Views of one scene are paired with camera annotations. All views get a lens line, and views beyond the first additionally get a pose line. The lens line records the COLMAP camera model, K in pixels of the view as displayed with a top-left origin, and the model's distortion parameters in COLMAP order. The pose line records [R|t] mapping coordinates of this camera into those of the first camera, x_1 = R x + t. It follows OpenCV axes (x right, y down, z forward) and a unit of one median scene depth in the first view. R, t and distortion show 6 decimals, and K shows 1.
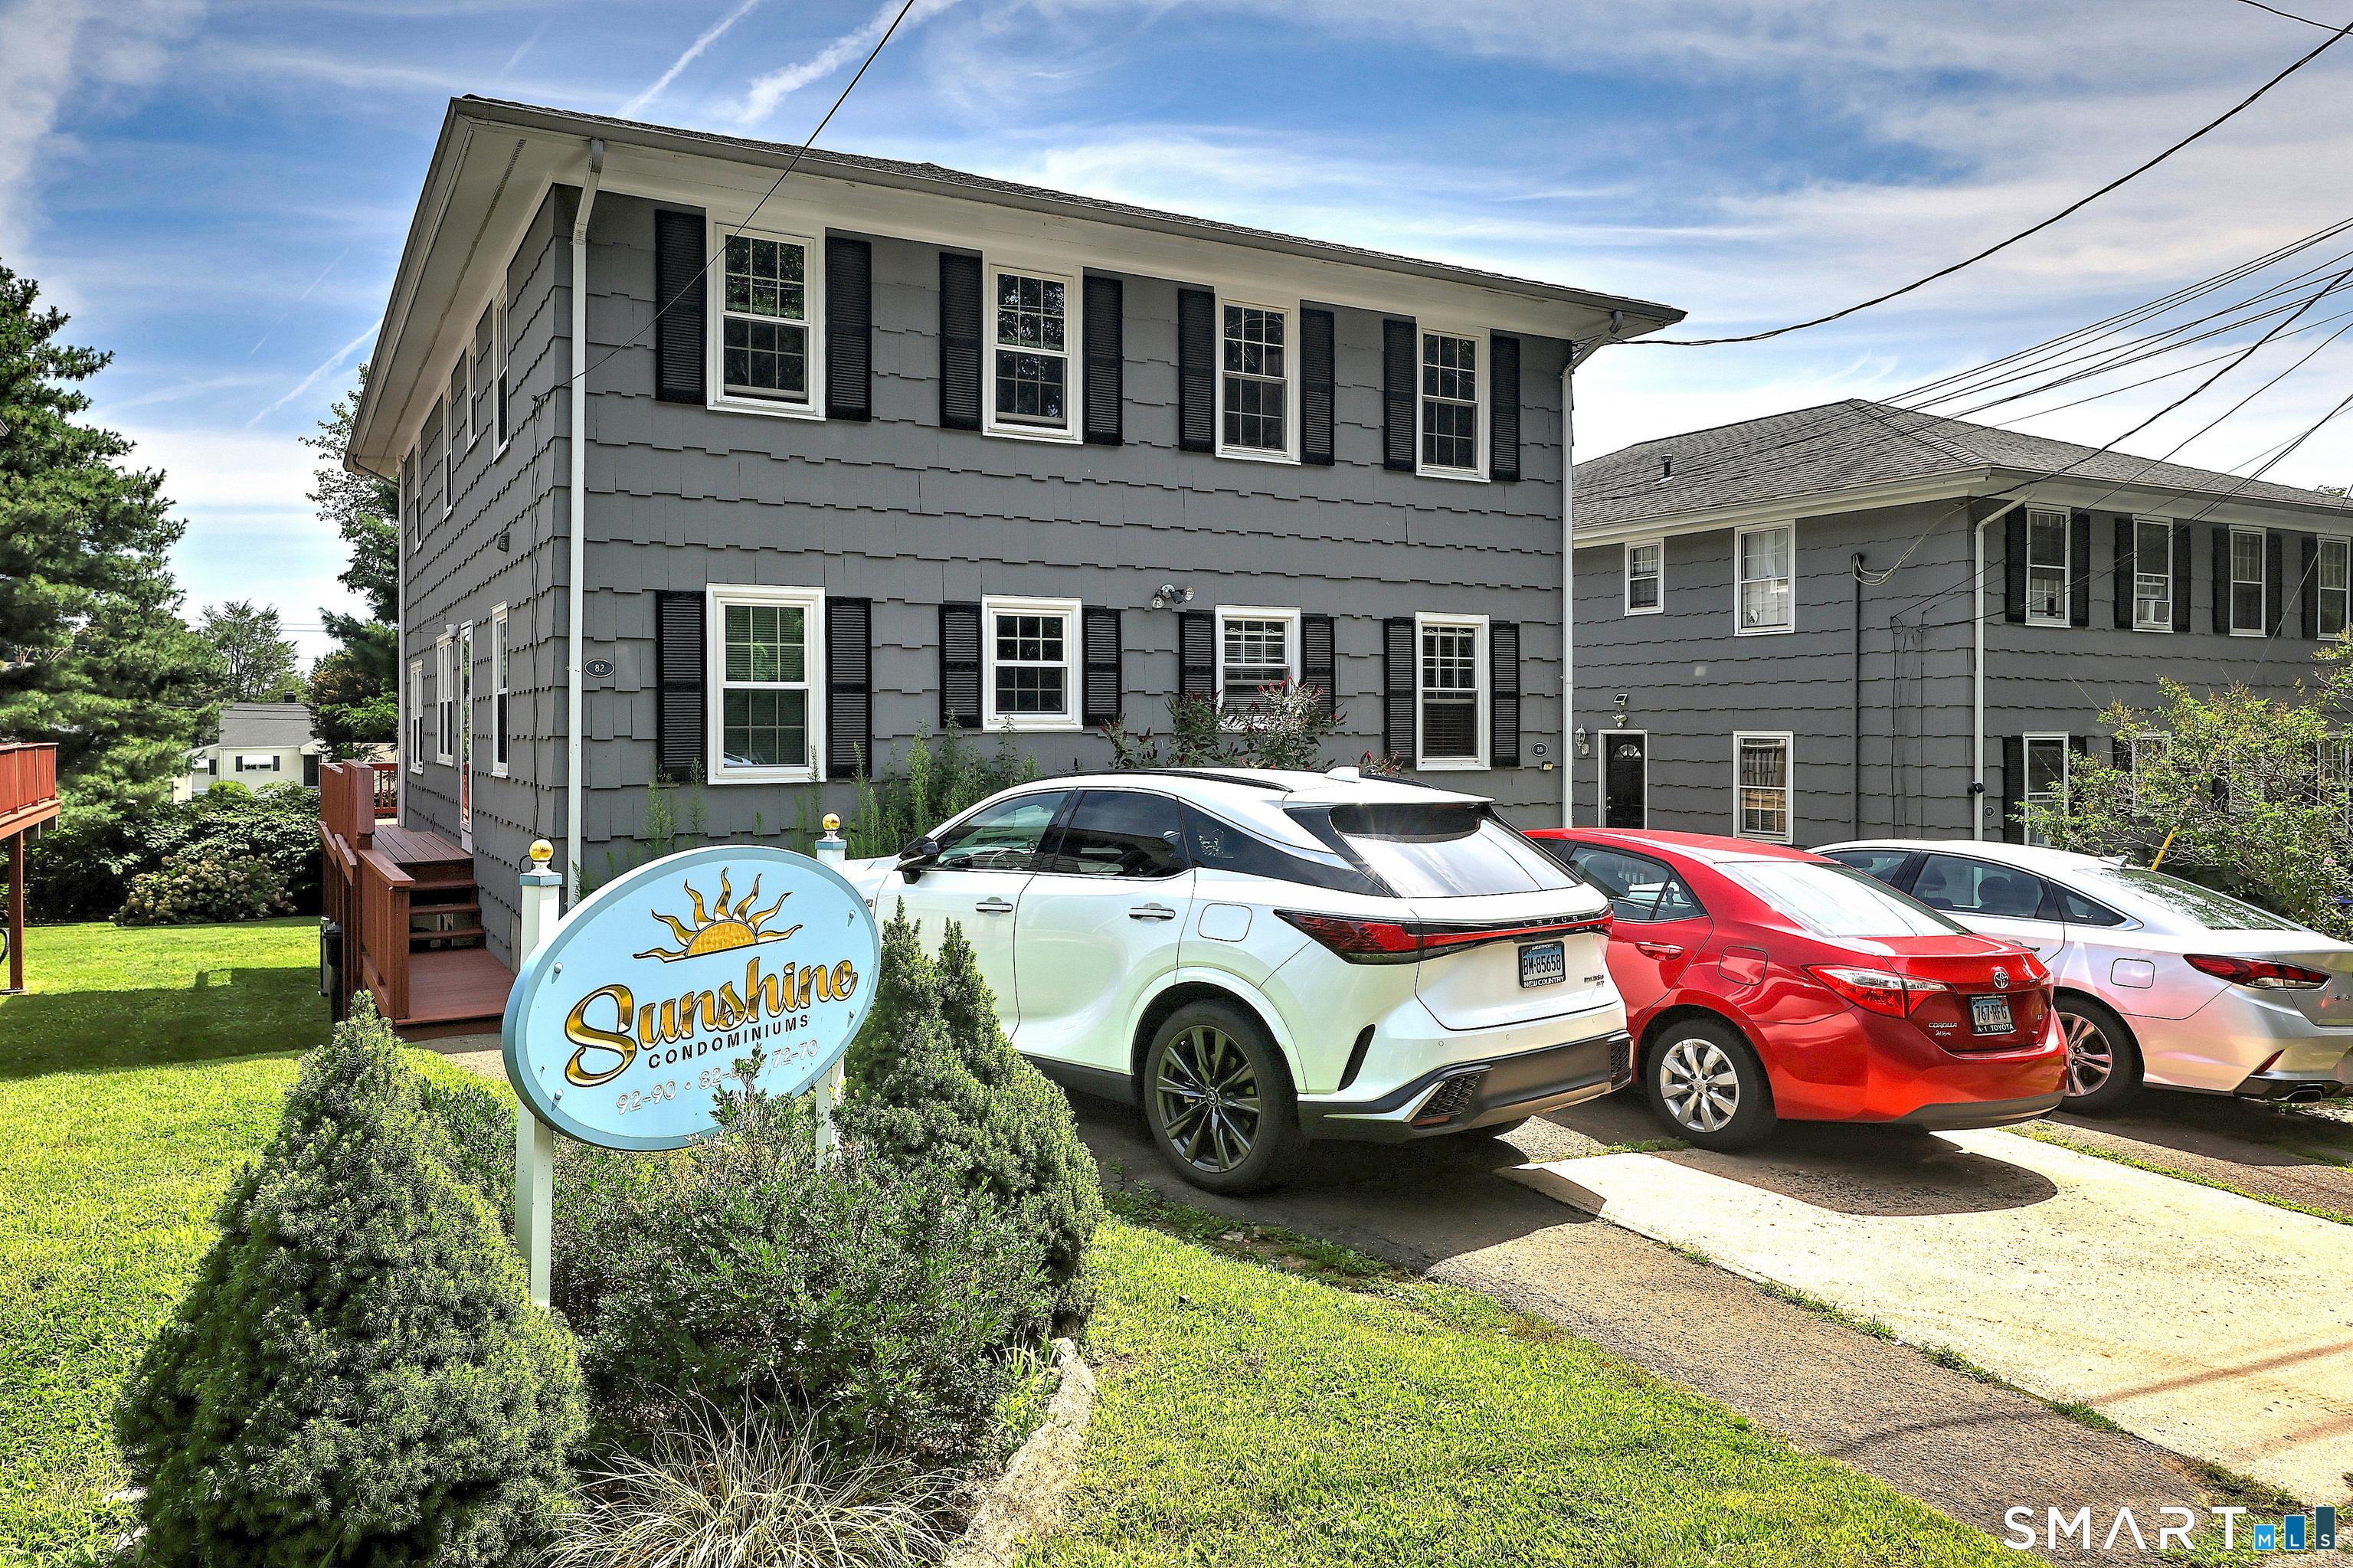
lens RADIAL K [[1590.5, 0, 1176.6], [0, 1590.5, 751.2], [0, 0, 1]] dist [-0.002814, -0.000072]
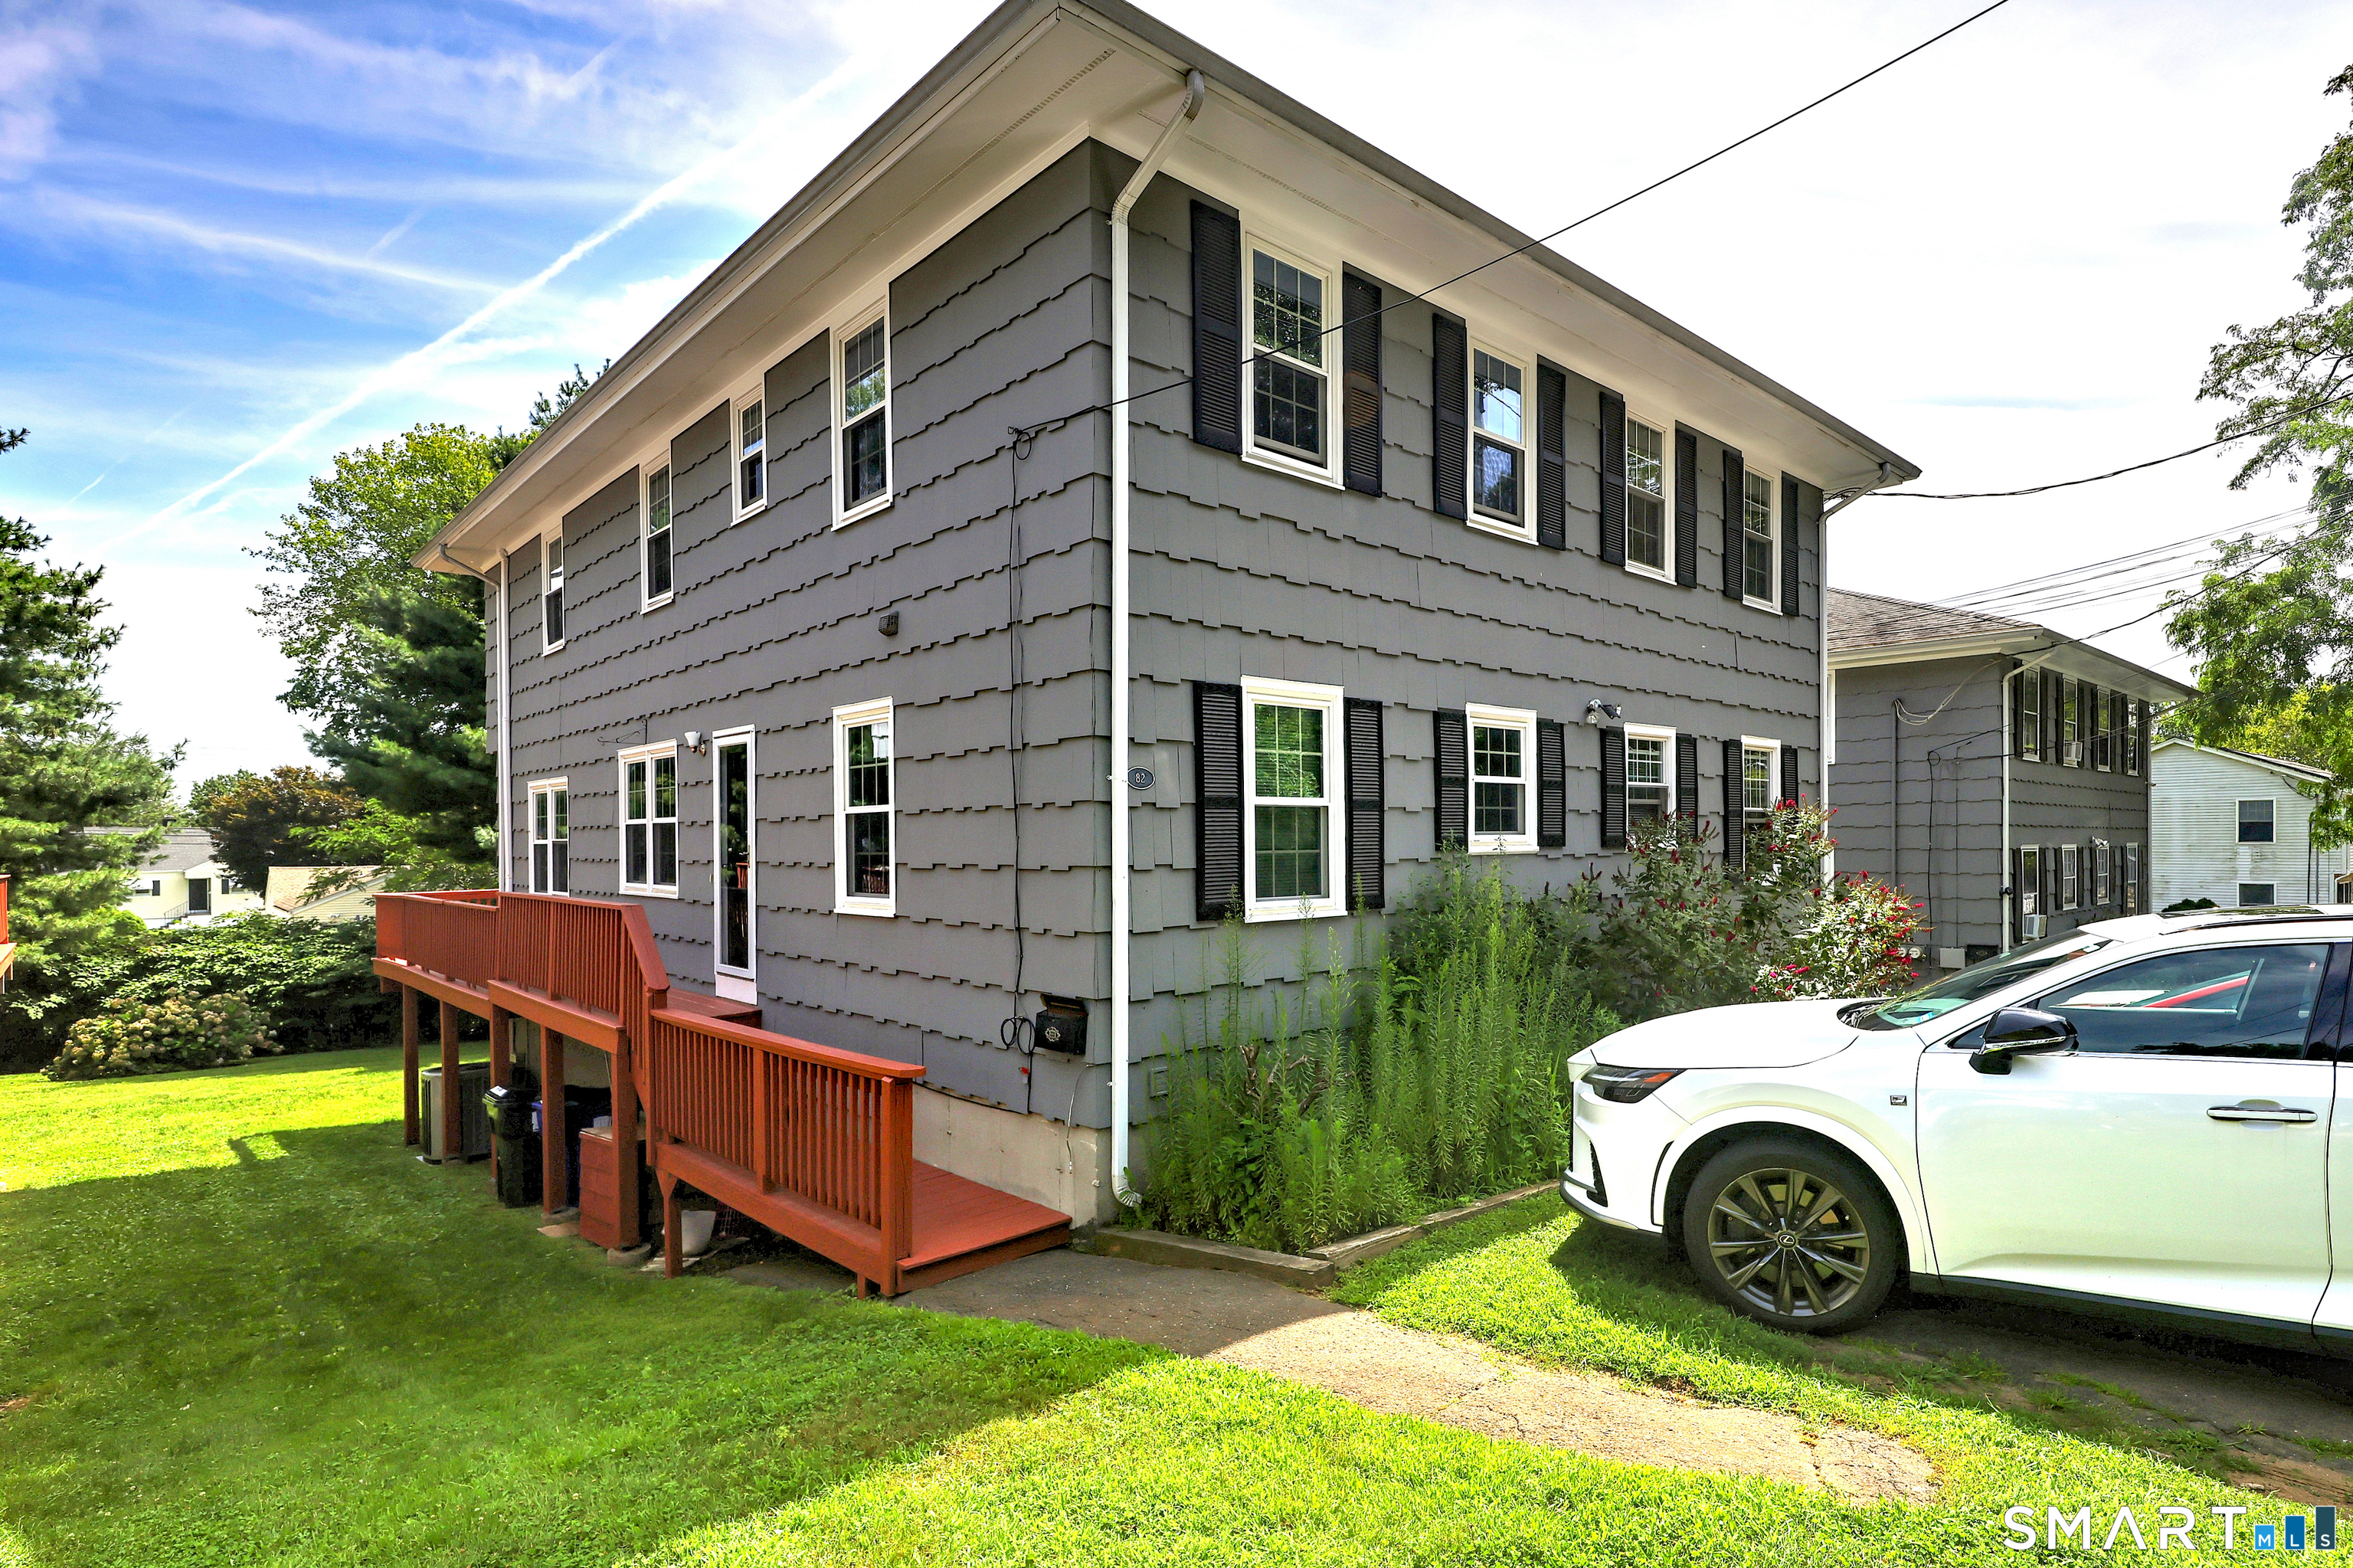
lens RADIAL K [[1131.5, 0, 1180.2], [0, 1131.5, 845.7], [0, 0, 1]] dist [0.001036, -0.000298]
pose [[0.961037, -0.007478, 0.276317, -0.396724], [0.010663, 0.999893, -0.010024, -0.011006], [-0.276213, 0.012579, 0.961014, 0.374797]]
